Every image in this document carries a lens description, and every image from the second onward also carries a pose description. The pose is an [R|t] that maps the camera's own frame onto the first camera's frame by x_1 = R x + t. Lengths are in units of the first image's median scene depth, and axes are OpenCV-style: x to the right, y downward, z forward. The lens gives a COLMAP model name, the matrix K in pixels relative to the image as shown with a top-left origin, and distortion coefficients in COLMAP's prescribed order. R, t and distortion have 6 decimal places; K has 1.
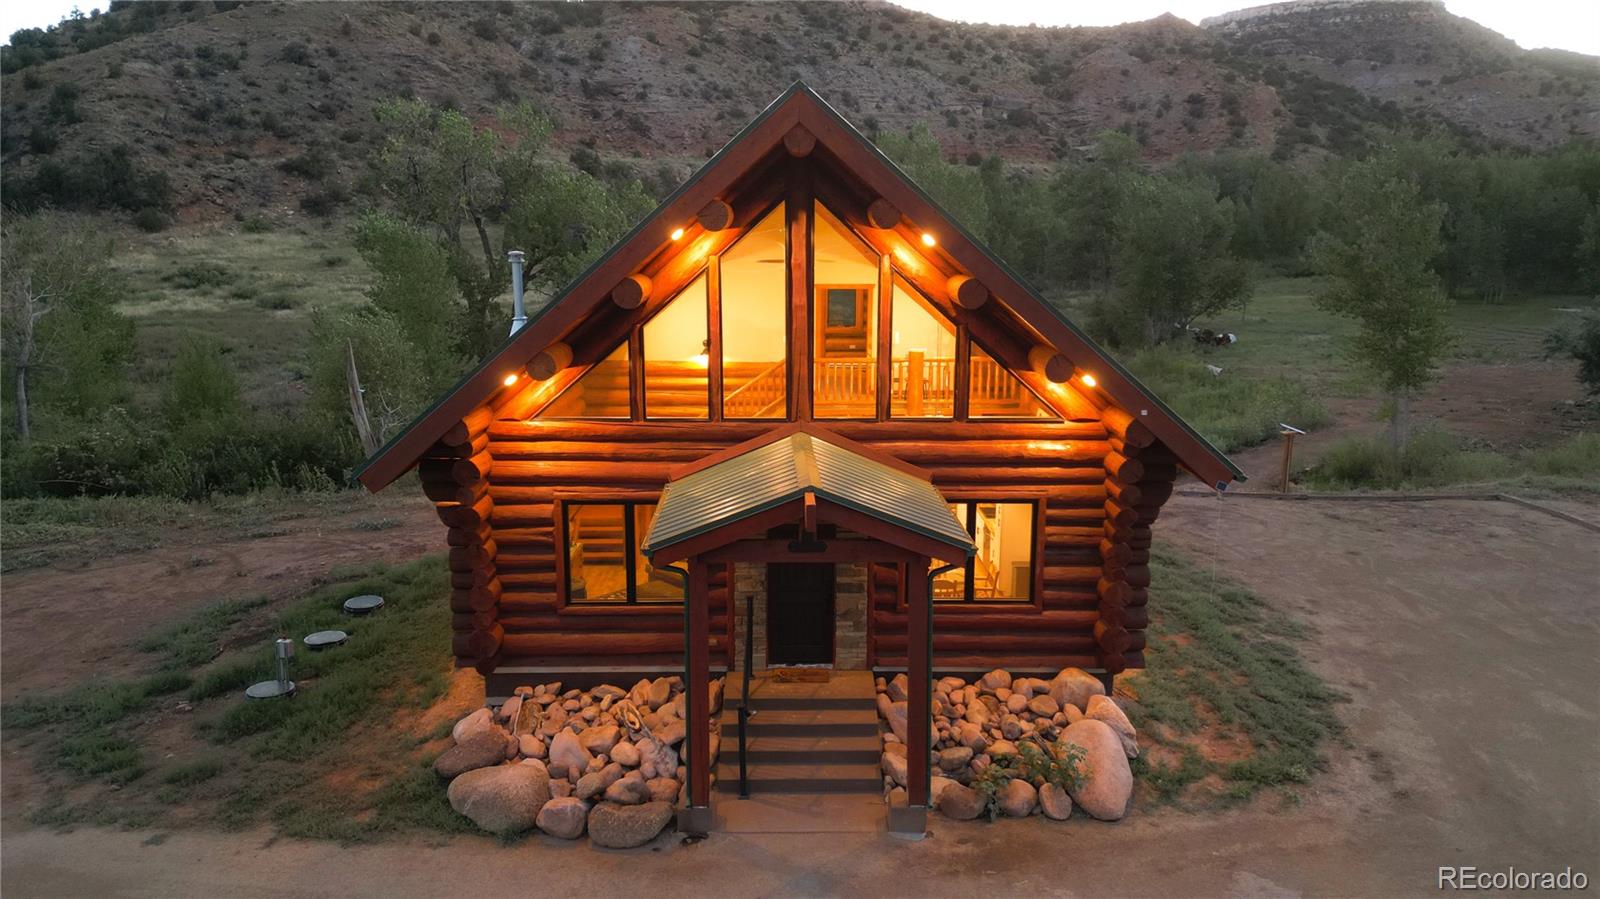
lens RADIAL K [[1110.9, 0, 800.0], [0, 1110.9, 449.5], [0, 0, 1]] dist [0.064498, -0.055311]
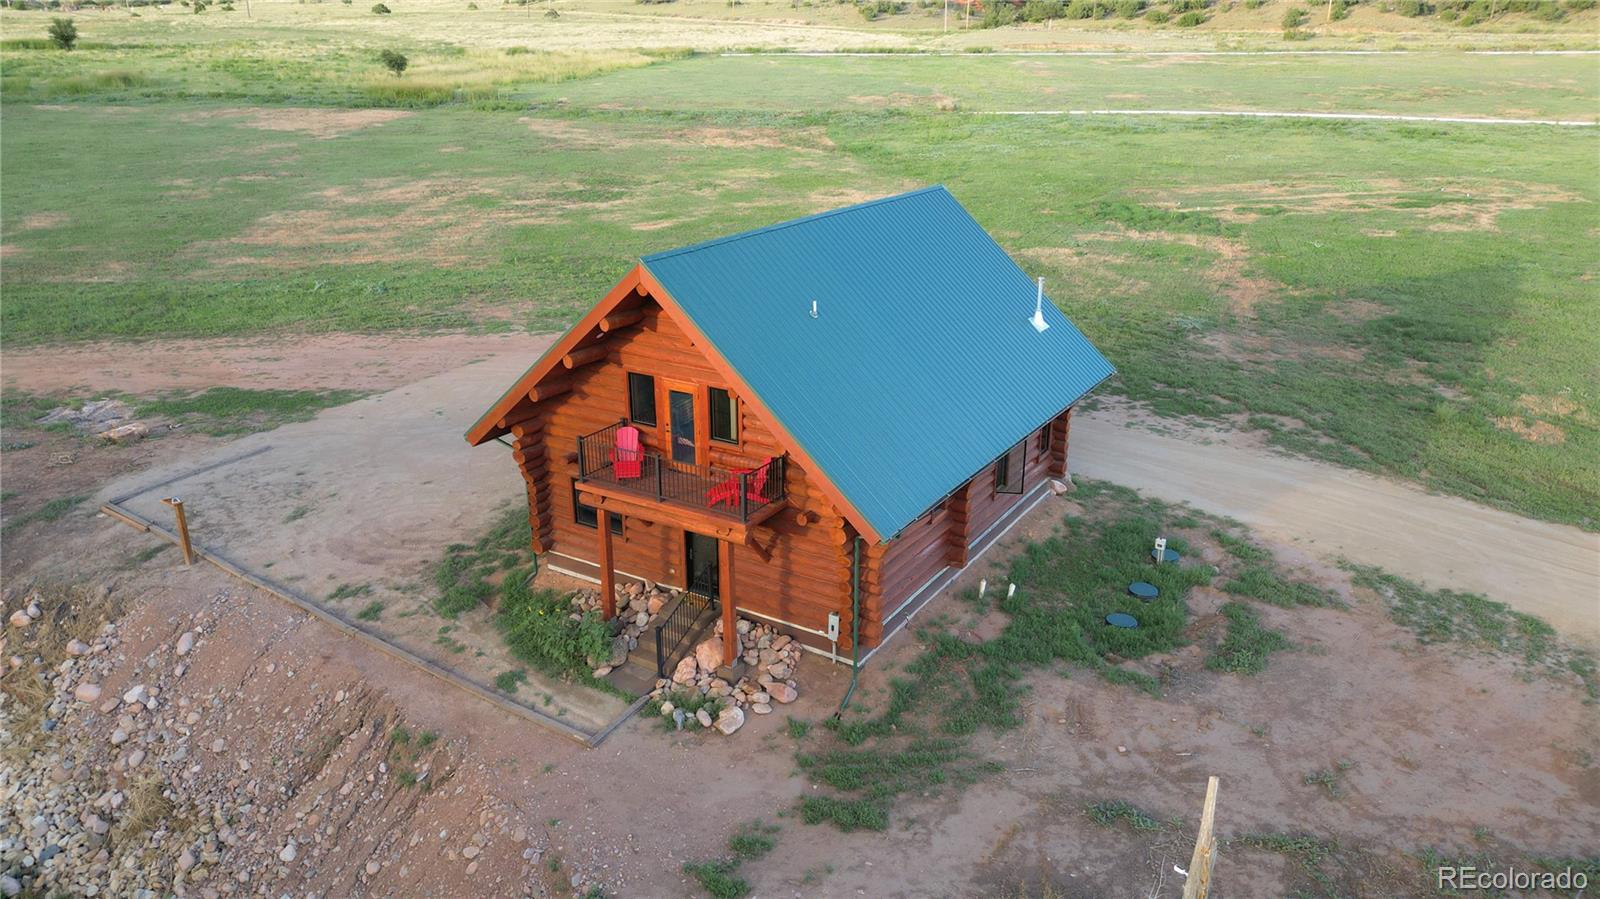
lens RADIAL K [[1110.9, 0, 800.0], [0, 1110.9, 449.5], [0, 0, 1]] dist [0.064498, -0.055311]
pose [[-0.841511, -0.188191, 0.506402, -0.090581], [0.106393, 0.861279, 0.496870, -0.089472], [-0.529660, 0.471999, -0.704753, 0.262171]]
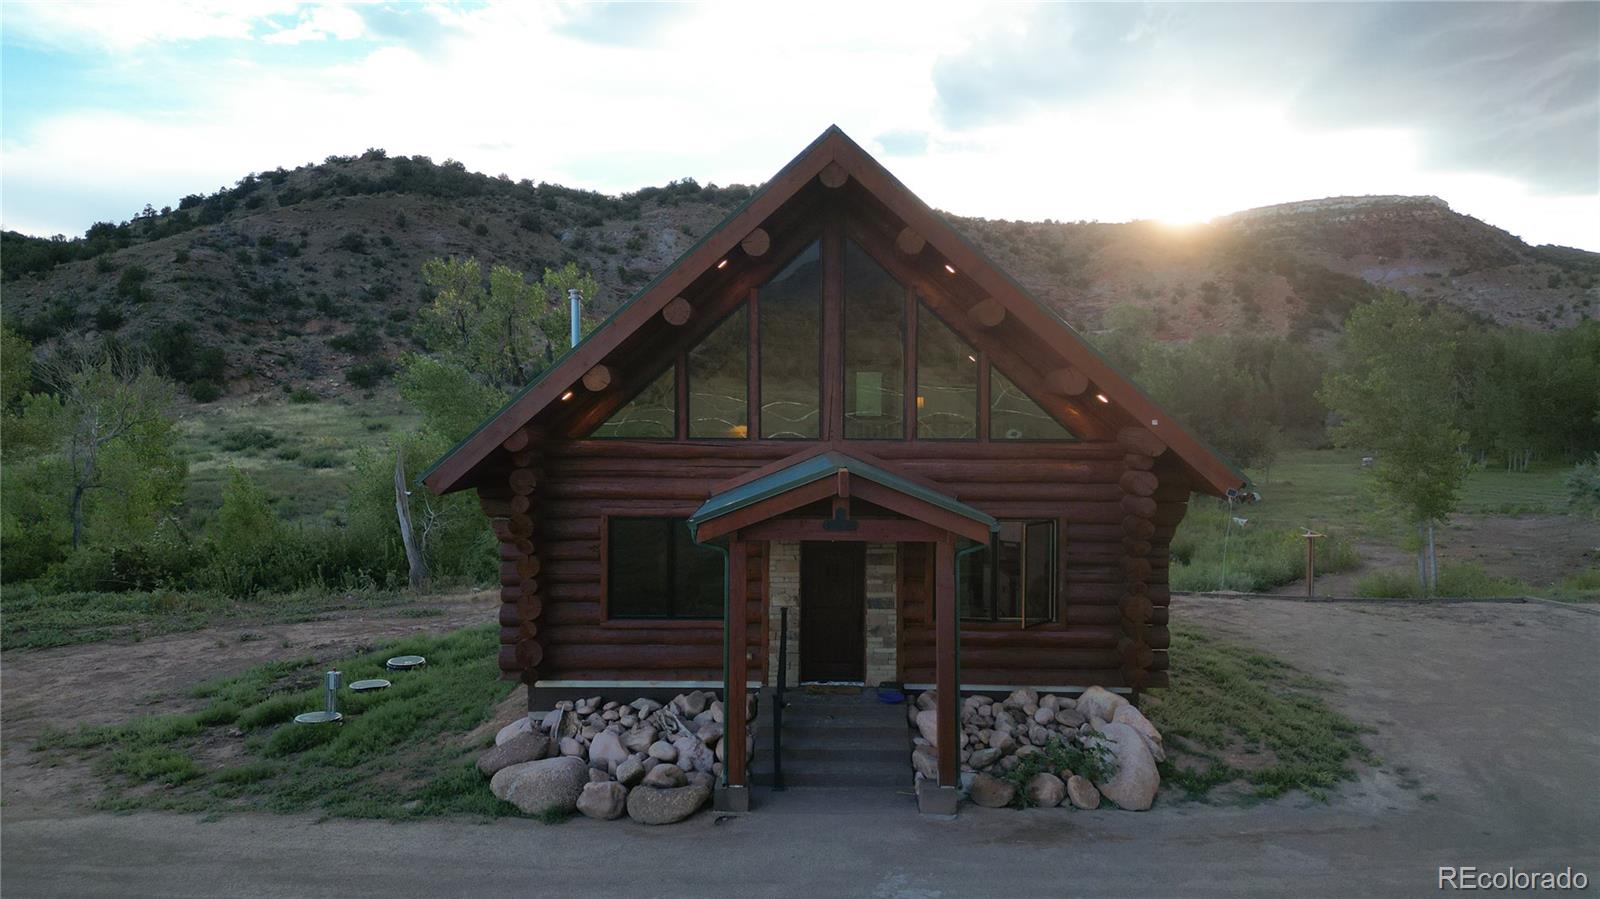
lens RADIAL K [[1112.4, 0, 800.0], [0, 1112.4, 449.5], [0, 0, 1]] dist [0.070133, -0.065796]
pose [[0.999739, 0.002957, -0.022641, -0.000659], [-0.006627, 0.986475, -0.163777, 0.014888], [0.021850, 0.163884, 0.986238, -0.005444]]
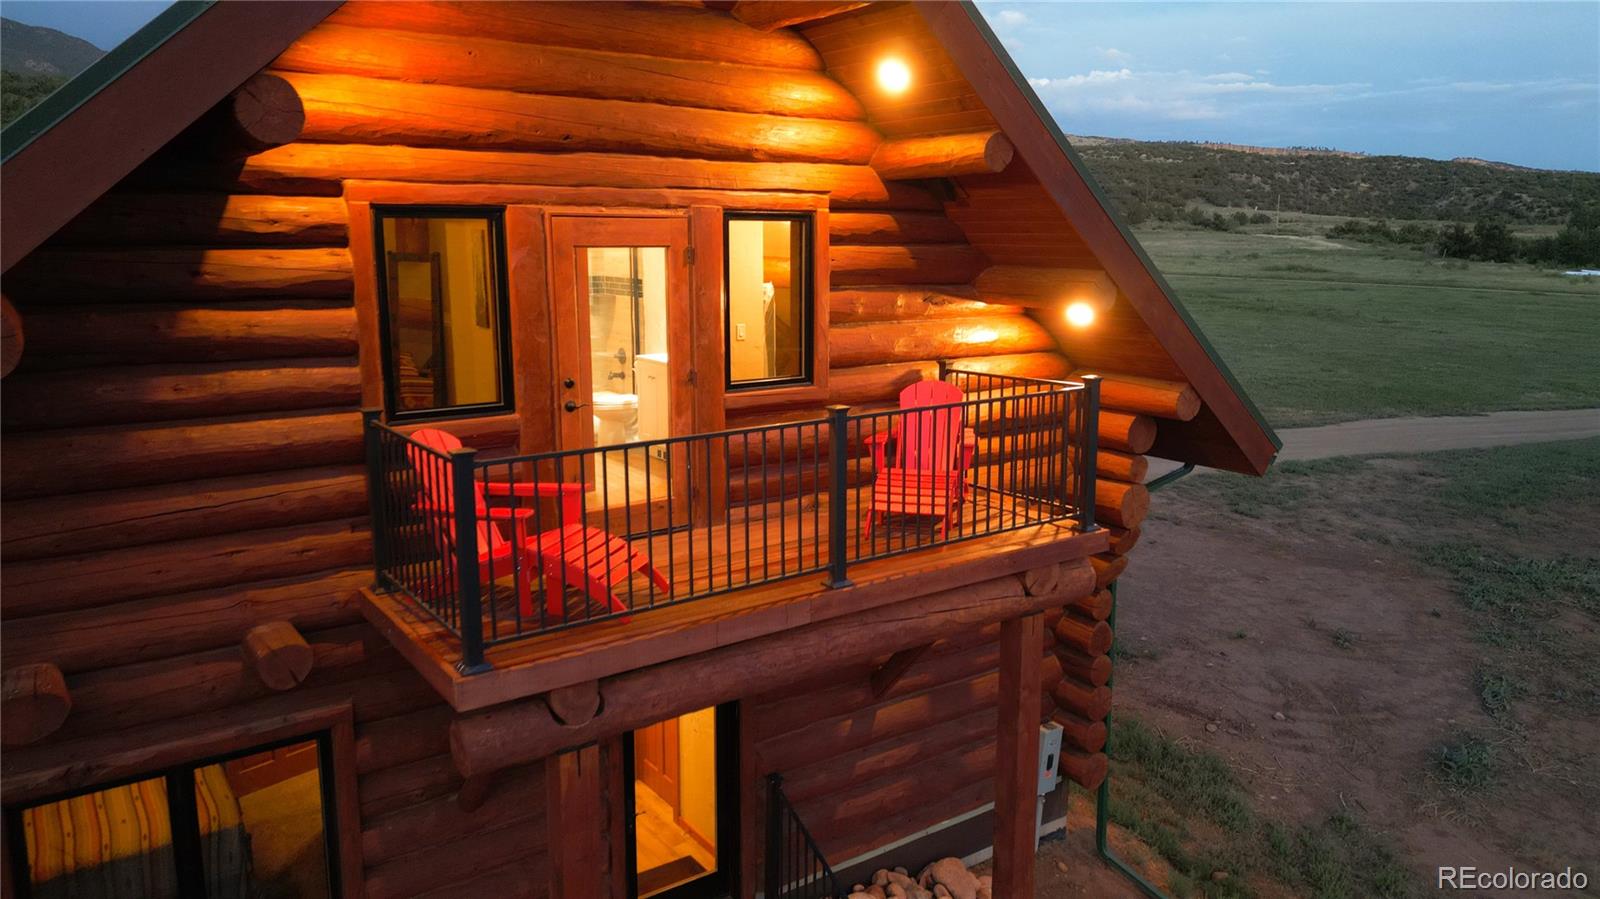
lens RADIAL K [[1112.4, 0, 800.0], [0, 1112.4, 449.5], [0, 0, 1]] dist [0.070133, -0.065796]
pose [[-0.821136, 0.101391, -0.561655, 0.019043], [-0.121877, 0.930243, 0.346112, -0.032328], [0.557568, 0.352658, -0.751499, 0.201076]]
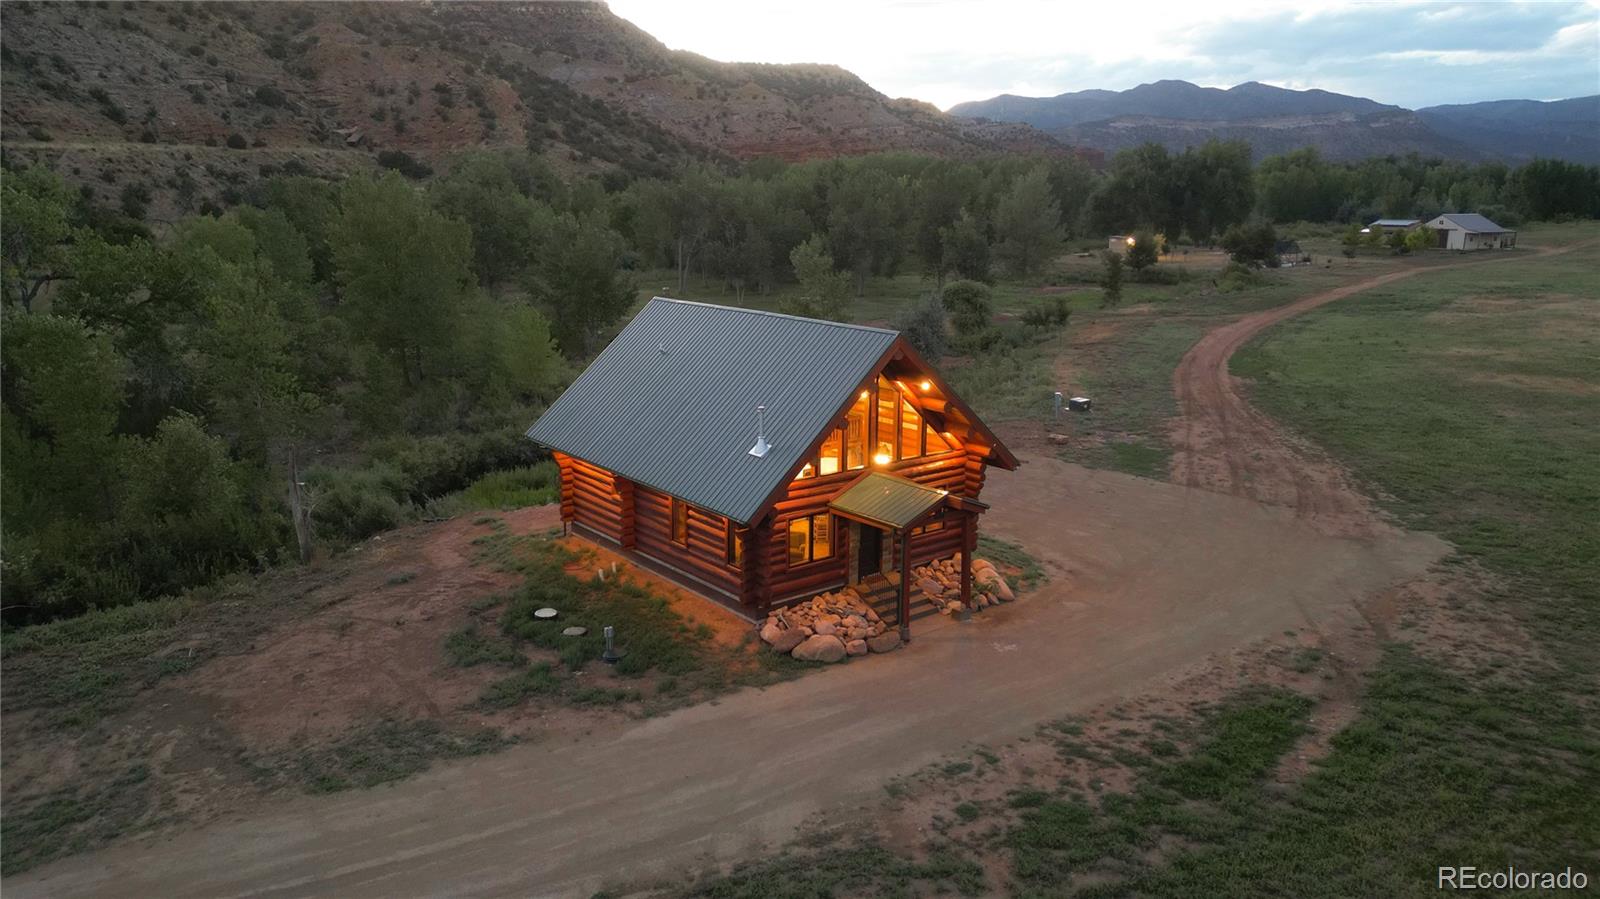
lens RADIAL K [[1112.4, 0, 800.0], [0, 1112.4, 449.5], [0, 0, 1]] dist [0.070133, -0.065796]
pose [[0.785043, -0.133457, 0.604894, -0.139192], [0.116018, 0.990913, 0.068052, -0.021707], [-0.608479, 0.016755, 0.793393, -0.066395]]
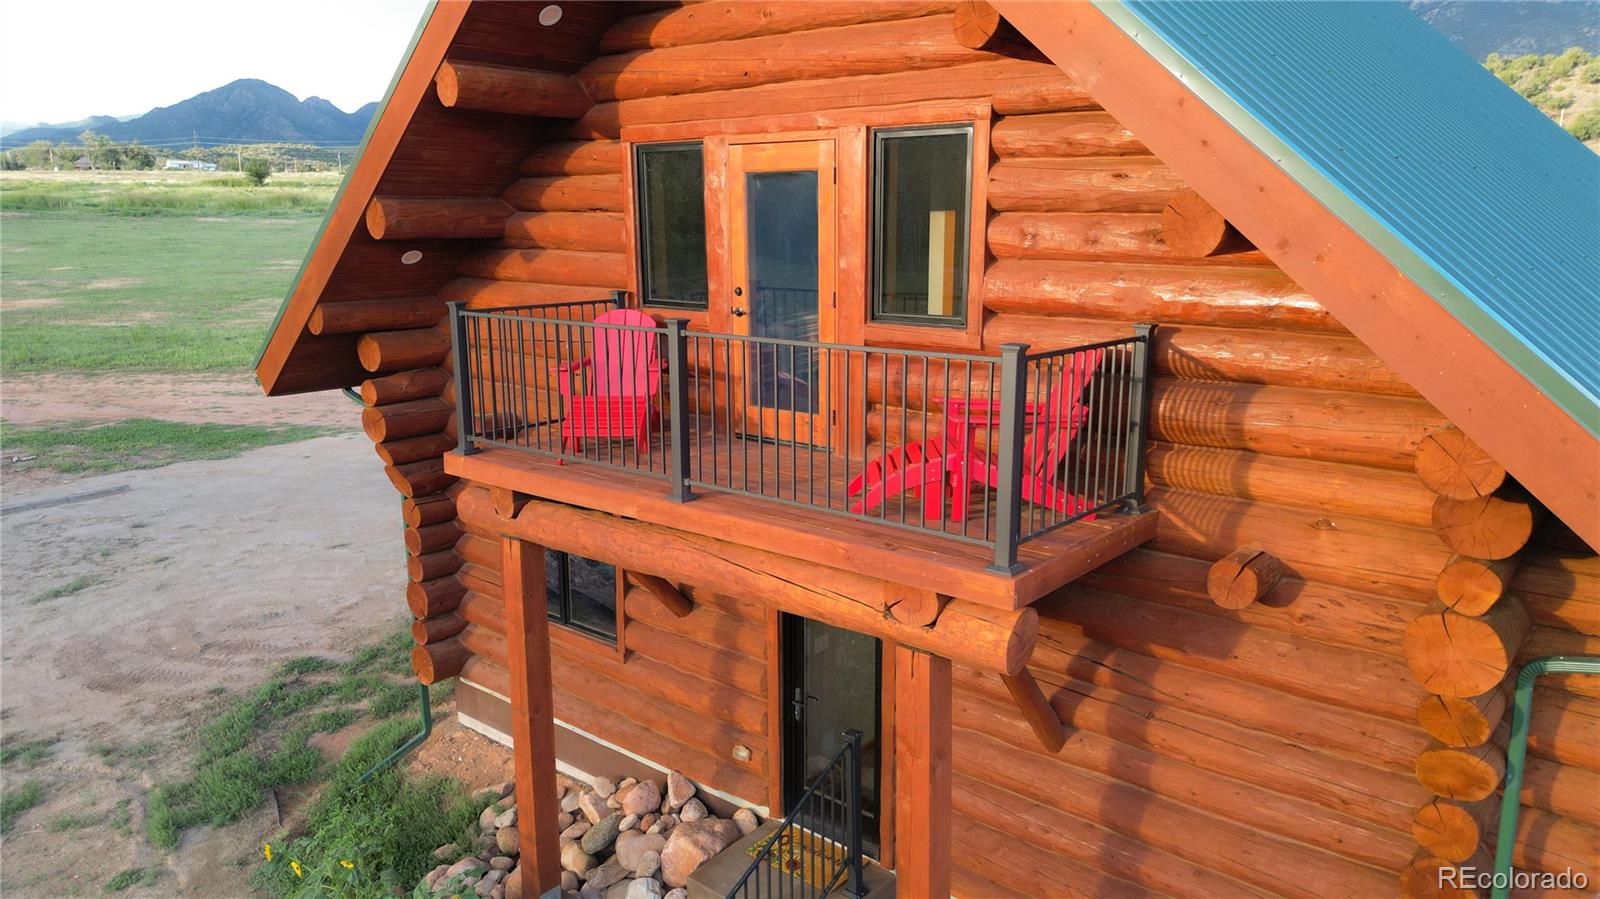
lens RADIAL K [[1112.4, 0, 800.0], [0, 1112.4, 449.5], [0, 0, 1]] dist [0.070133, -0.065796]
pose [[-0.759174, -0.136502, 0.636413, -0.032489], [0.131529, 0.925418, 0.355390, -0.029846], [-0.637459, 0.353510, -0.684599, 0.198027]]
